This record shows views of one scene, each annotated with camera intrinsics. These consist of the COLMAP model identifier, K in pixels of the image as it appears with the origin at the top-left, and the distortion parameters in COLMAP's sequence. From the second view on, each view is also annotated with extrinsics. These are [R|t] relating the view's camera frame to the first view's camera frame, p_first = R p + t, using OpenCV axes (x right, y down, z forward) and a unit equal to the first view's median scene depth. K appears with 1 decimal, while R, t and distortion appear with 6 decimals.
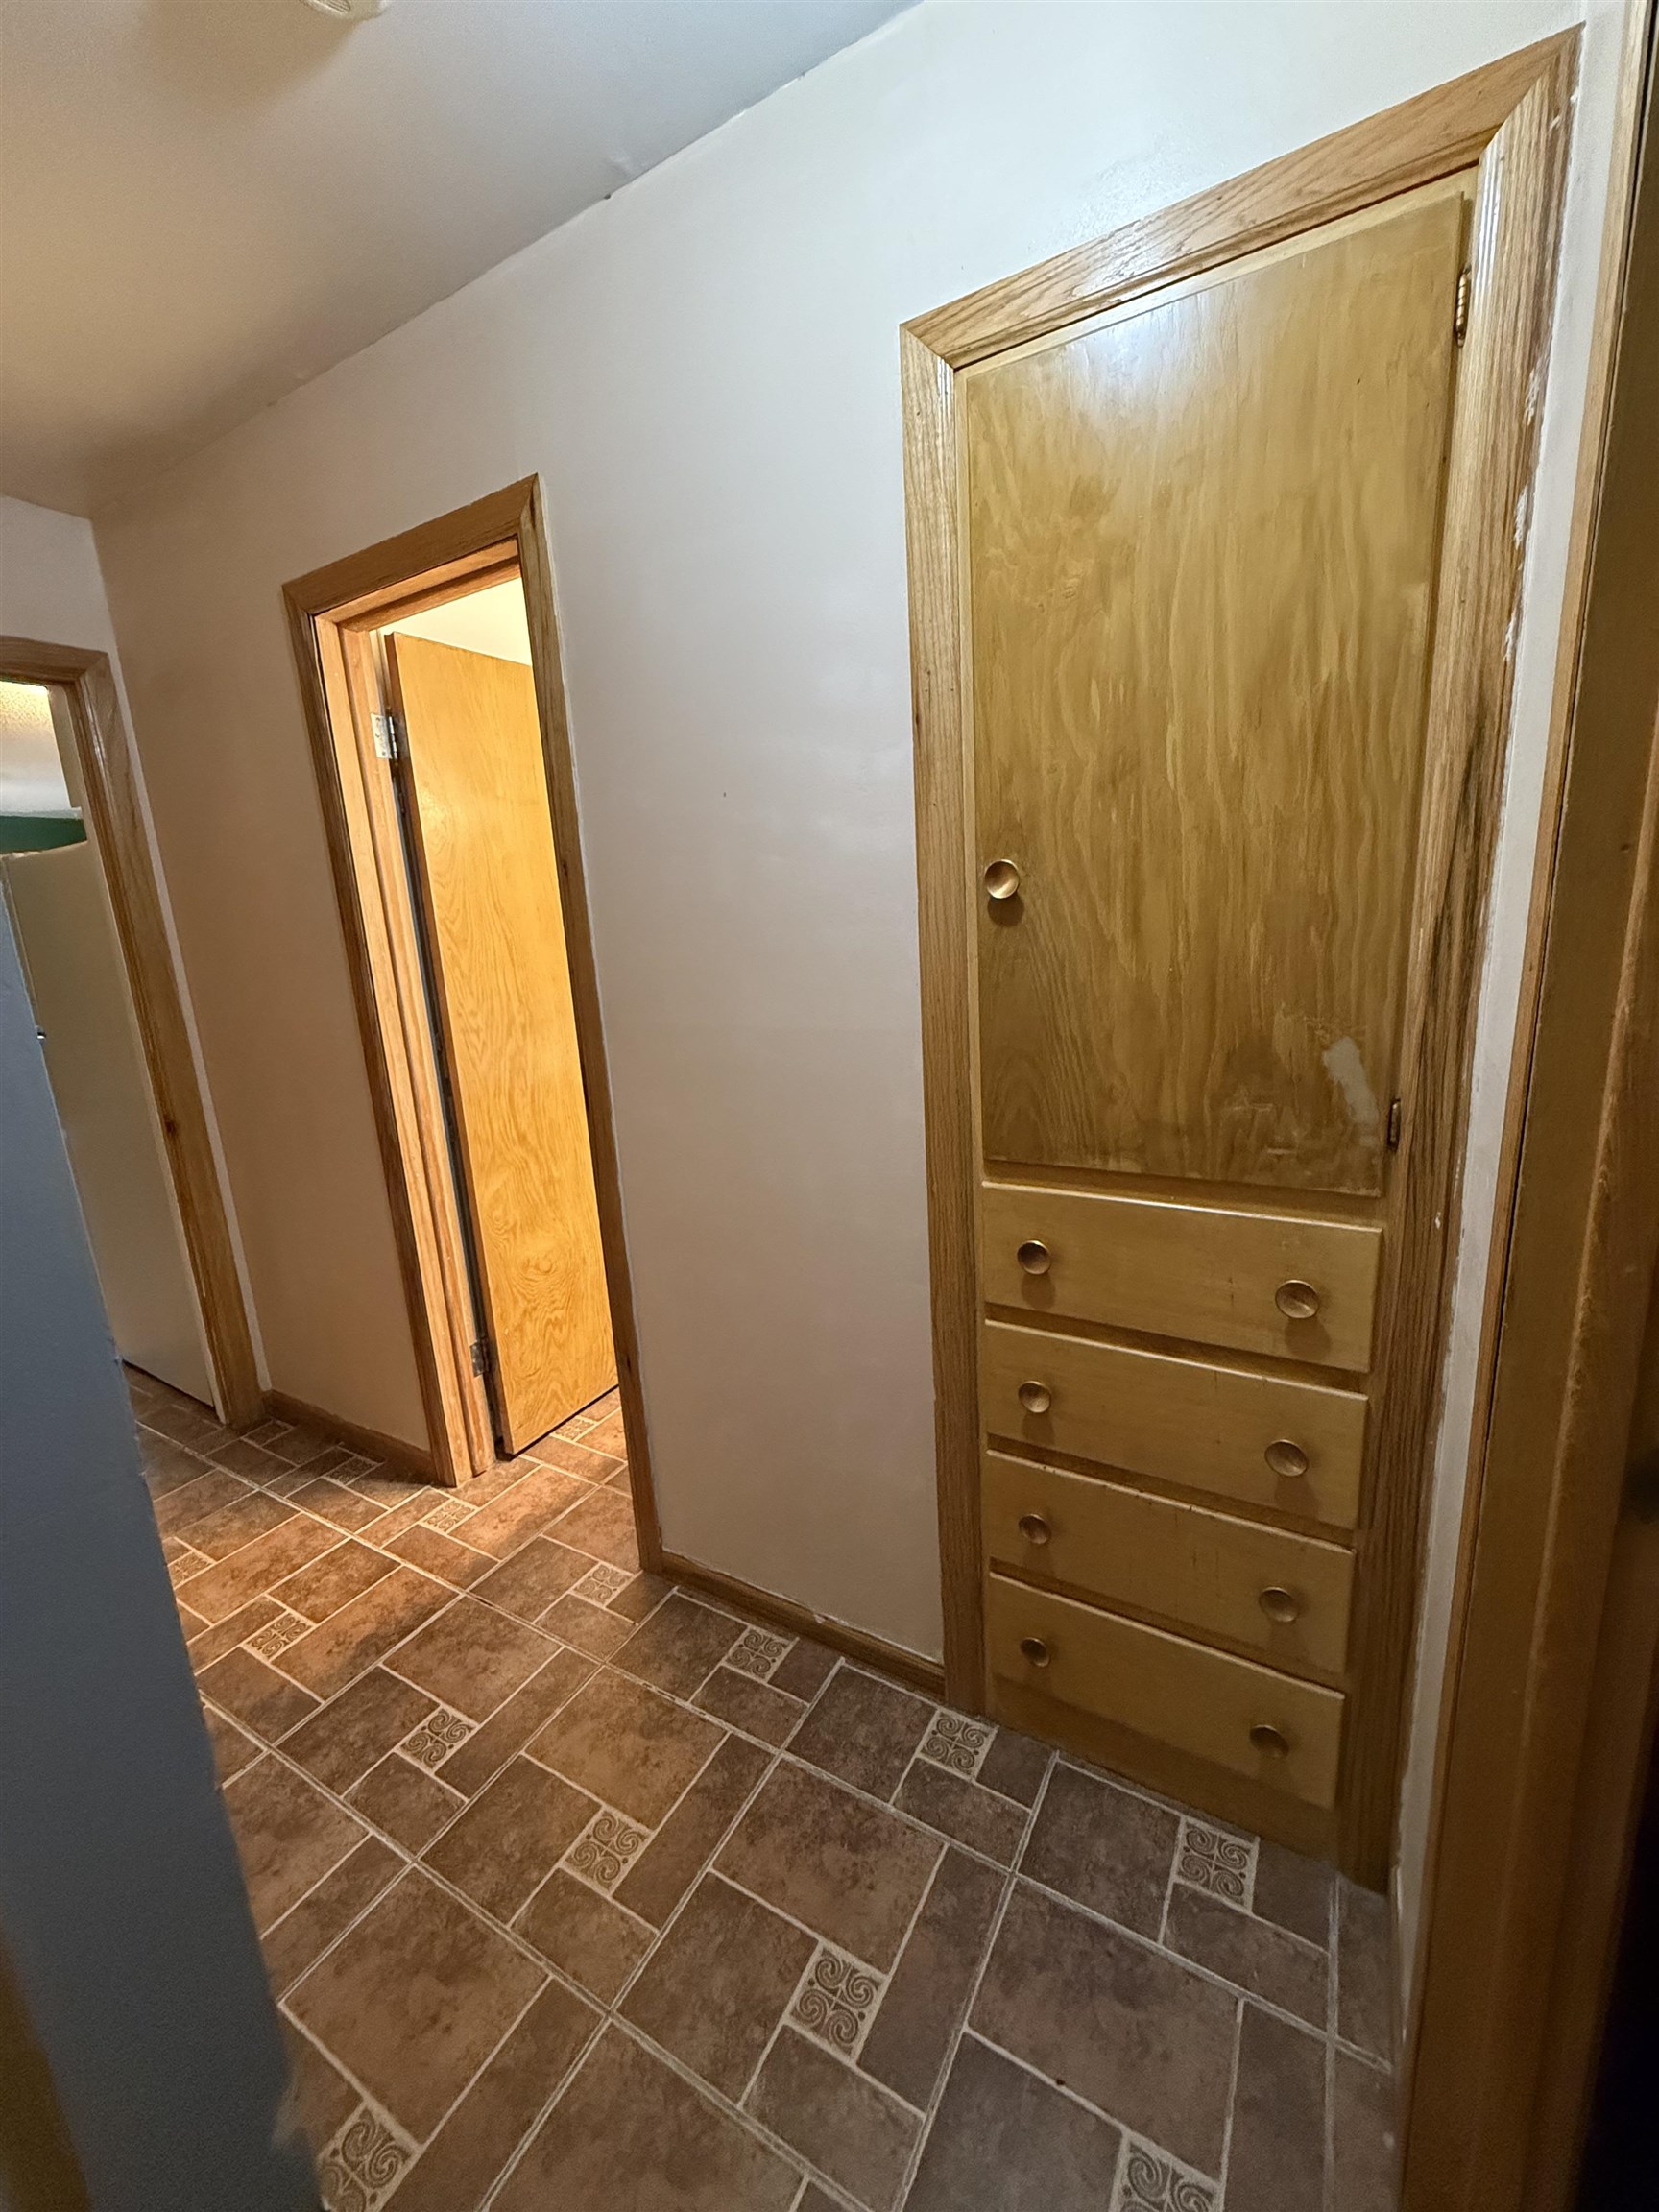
lens RADIAL K [[882.1, 0, 832.4], [0, 882.1, 1099.8], [0, 0, 1]] dist [-0.000746, 0.000361]
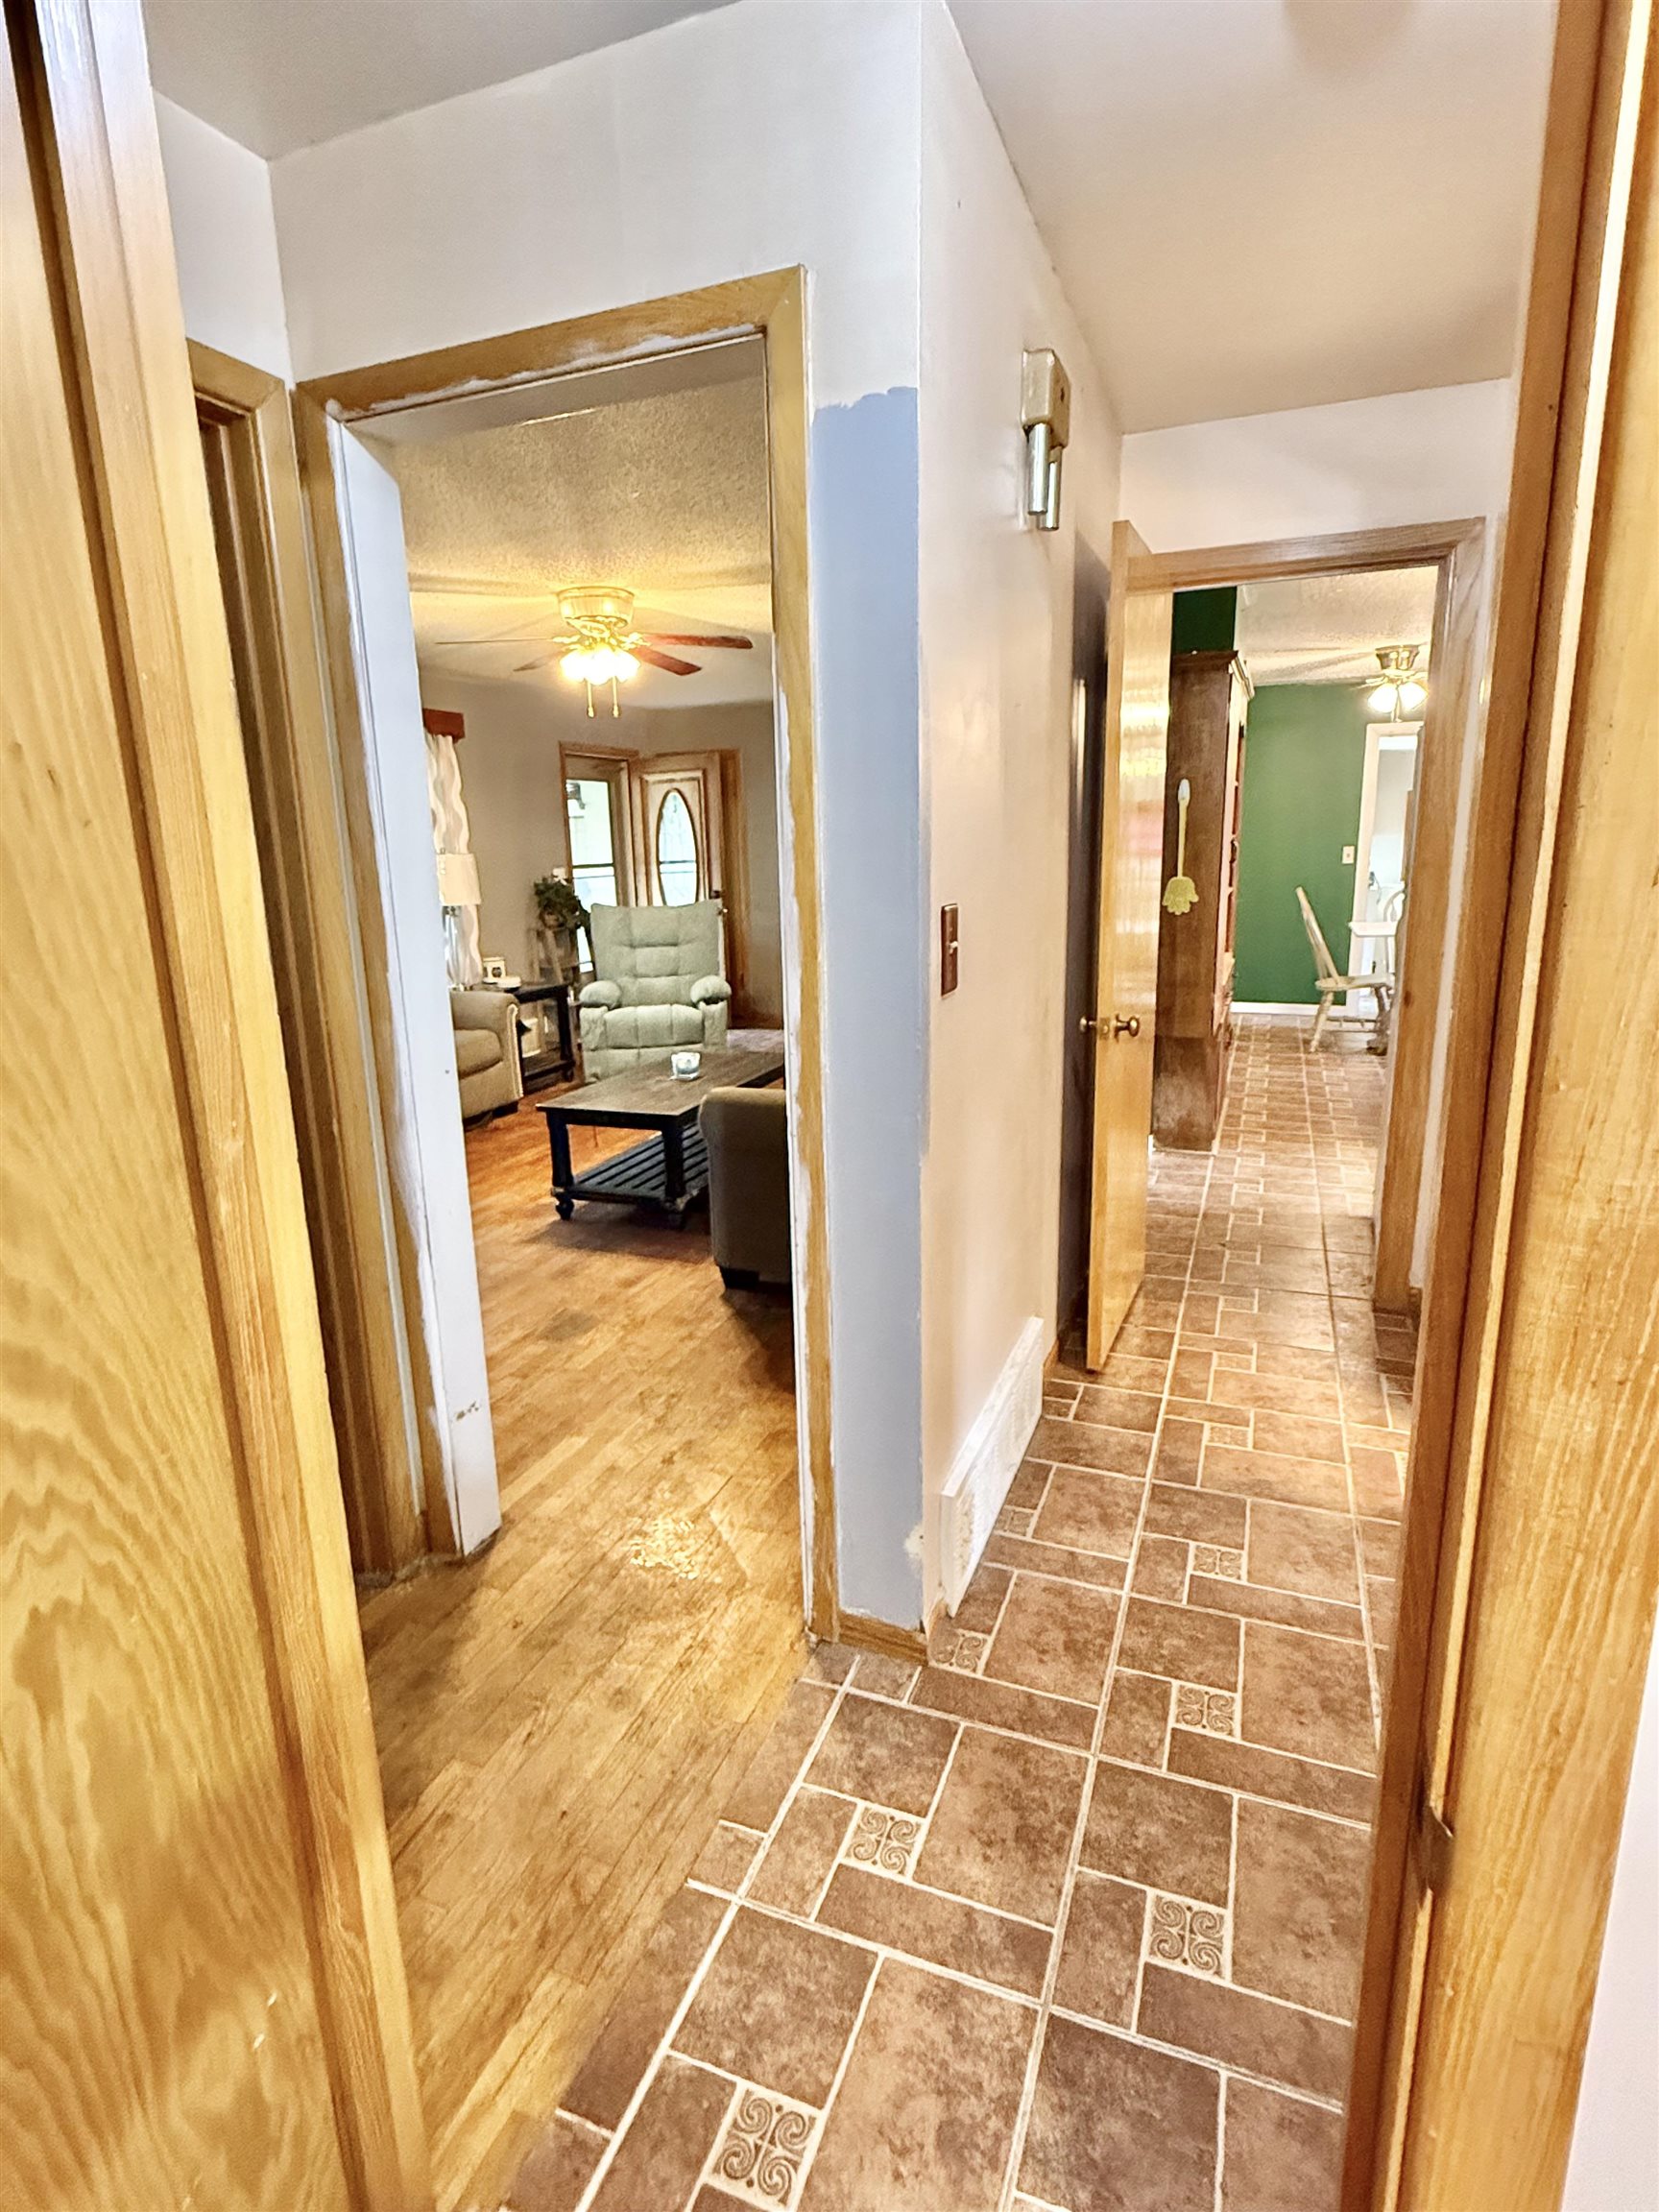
lens RADIAL K [[1118.1, 0, 826.1], [0, 1118.1, 1101.7], [0, 0, 1]] dist [0.000545, 0.000582]
pose [[0.164243, 0.279166, -0.946092, 0.772228], [-0.191533, 0.949889, 0.247036, -0.087195], [0.967646, 0.140634, 0.209482, 0.192807]]
